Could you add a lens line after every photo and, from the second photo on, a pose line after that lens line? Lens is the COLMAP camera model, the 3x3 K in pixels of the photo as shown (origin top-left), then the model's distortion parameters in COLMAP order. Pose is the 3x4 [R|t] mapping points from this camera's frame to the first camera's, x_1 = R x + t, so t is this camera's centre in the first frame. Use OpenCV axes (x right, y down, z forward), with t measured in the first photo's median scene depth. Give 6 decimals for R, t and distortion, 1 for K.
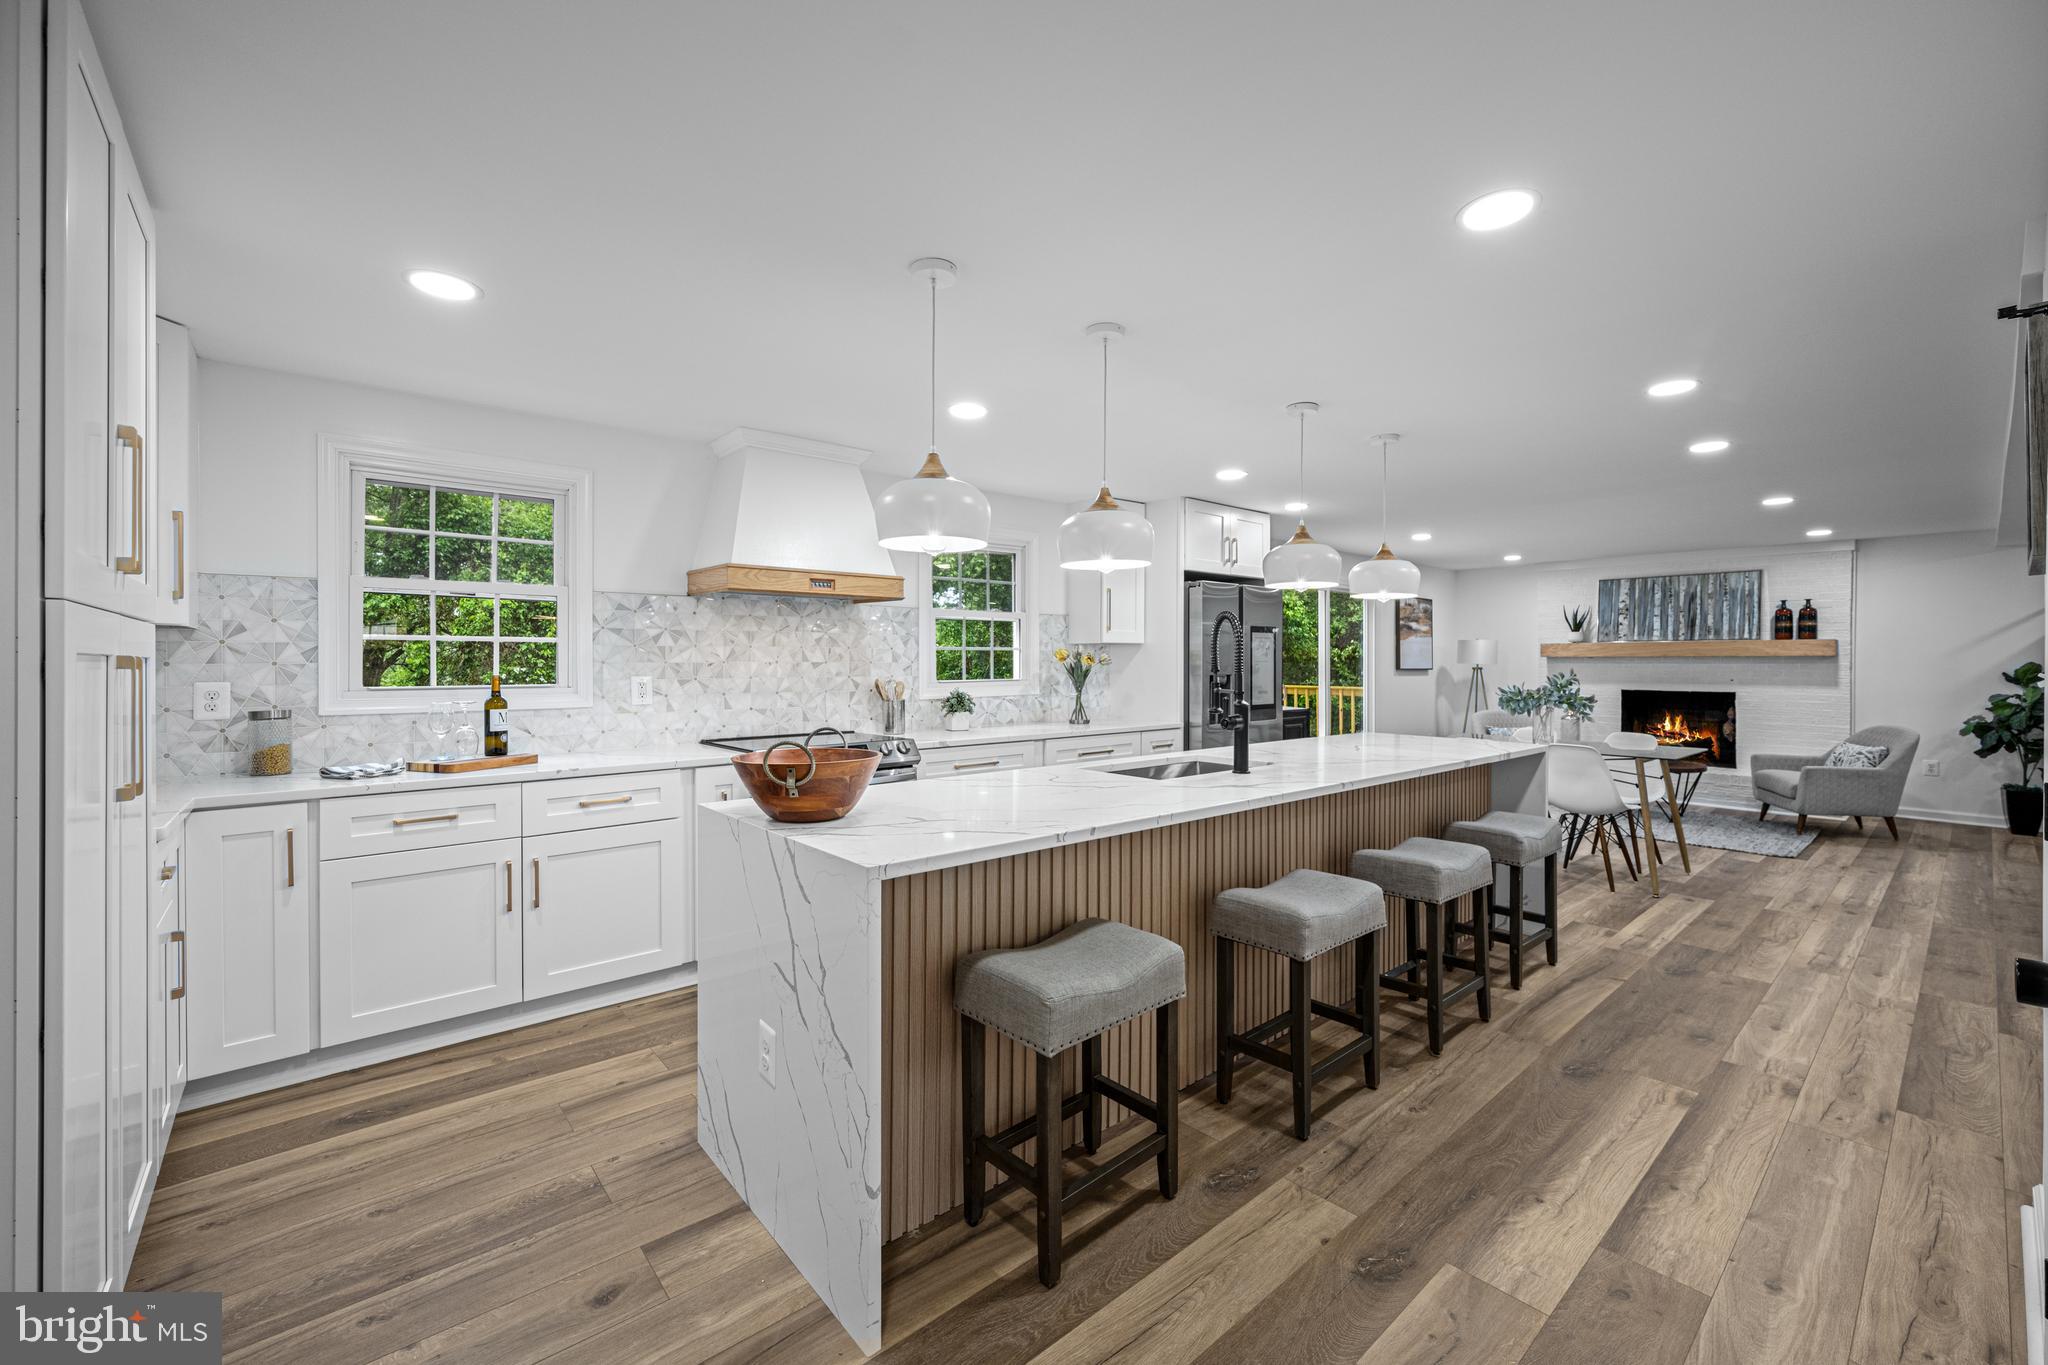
lens RADIAL K [[830.9, 0, 1030.1], [0, 830.9, 666.2], [0, 0, 1]] dist [0.009930, -0.000190]
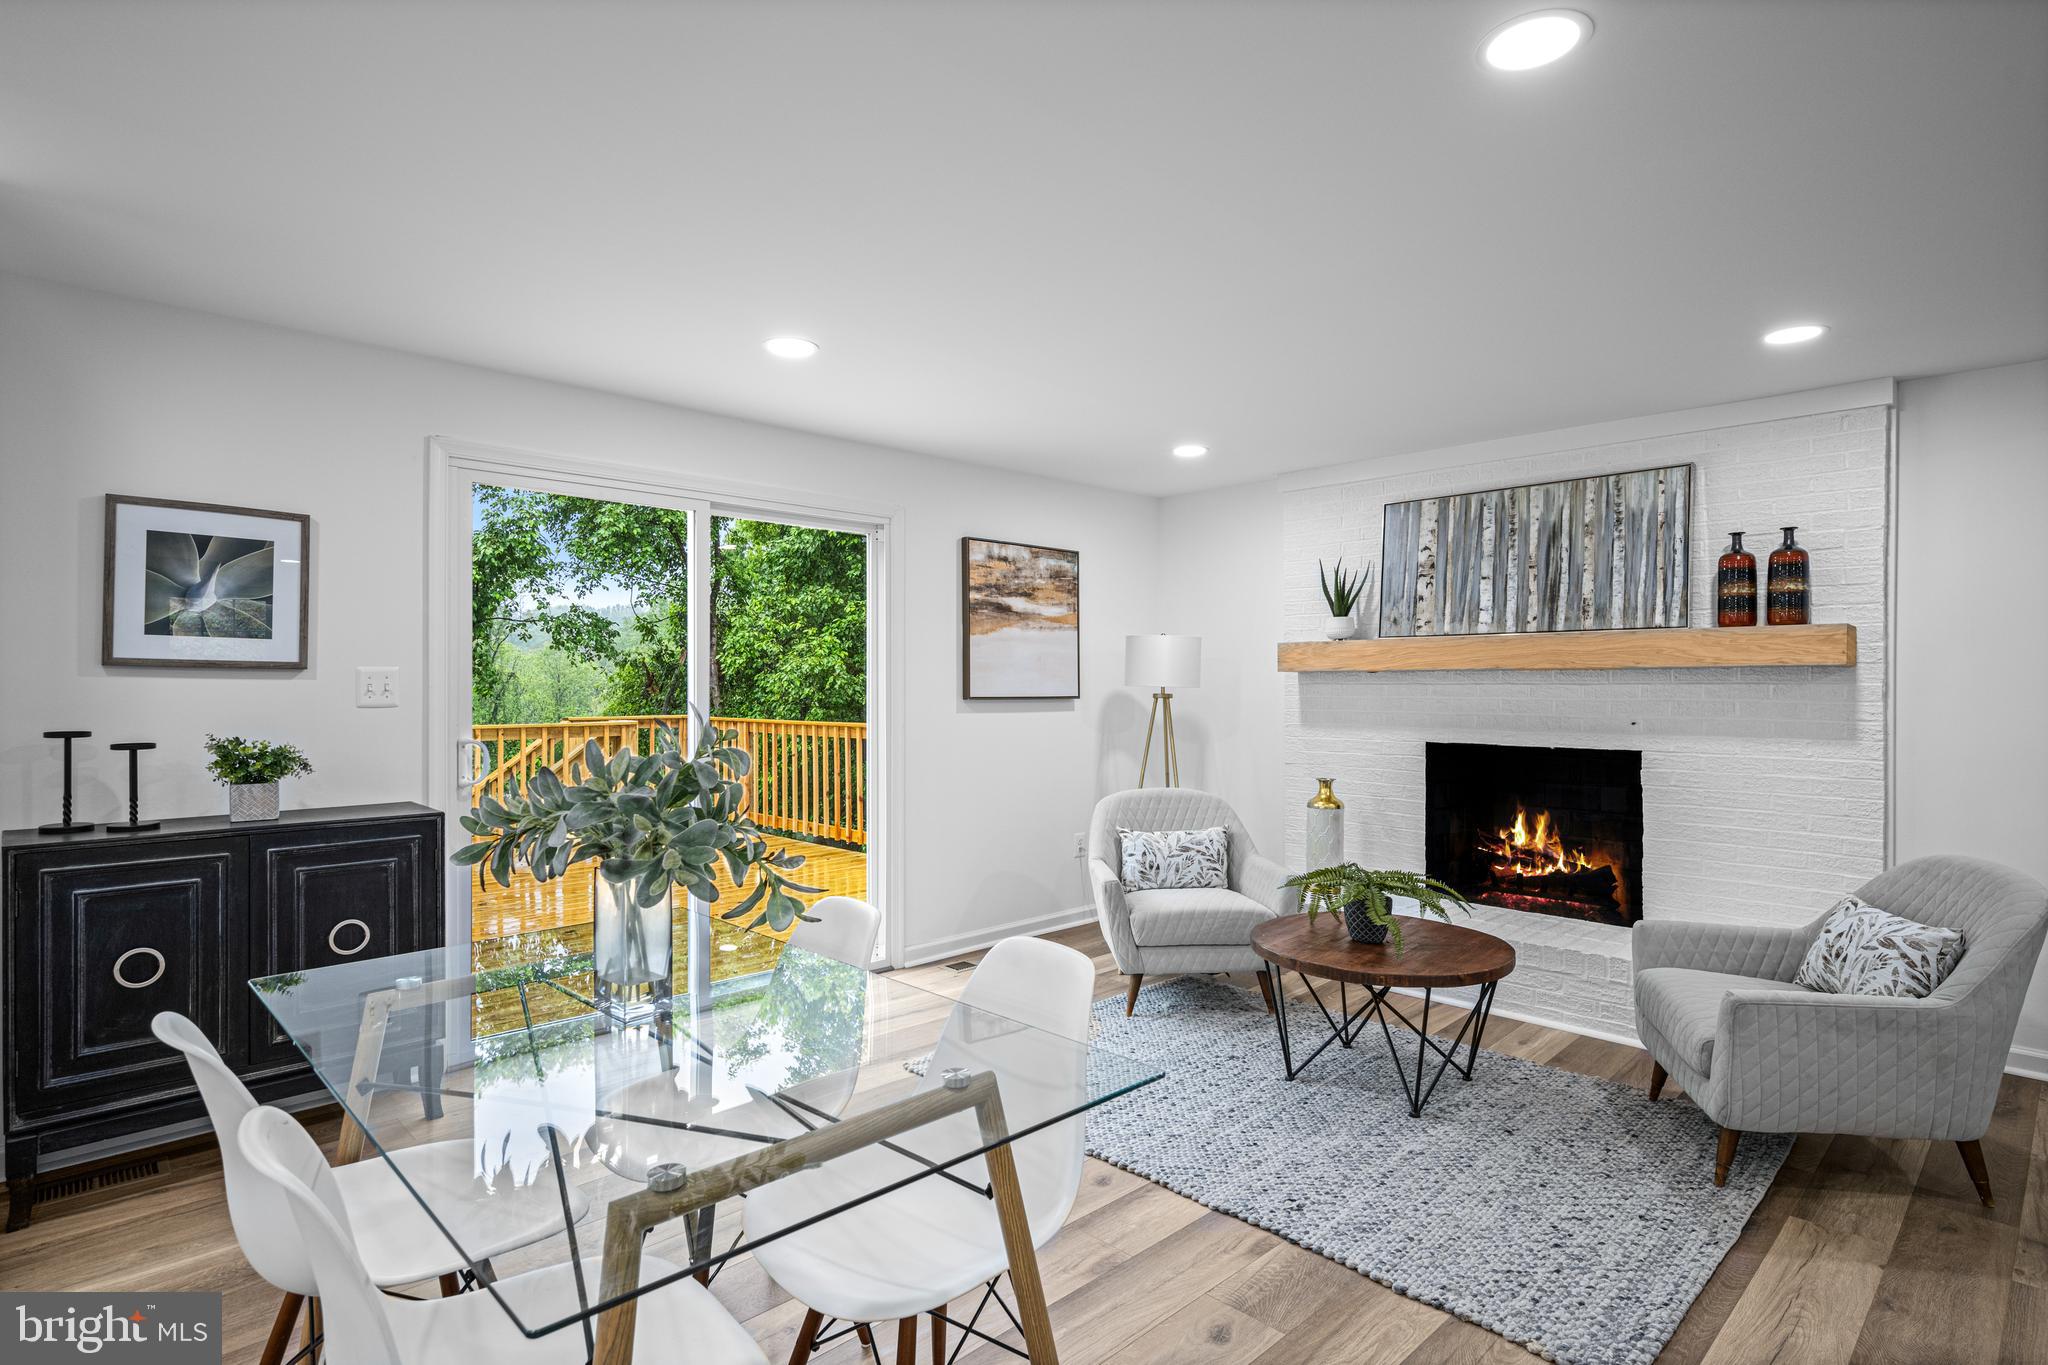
lens RADIAL K [[1051.5, 0, 1020.7], [0, 1051.5, 684.5], [0, 0, 1]] dist [0.006391, 0.000926]
pose [[0.998938, -0.001147, 0.046053, 0.529613], [0.001415, 0.999982, -0.005783, -0.000697], [-0.046045, 0.005842, 0.998922, 0.502388]]
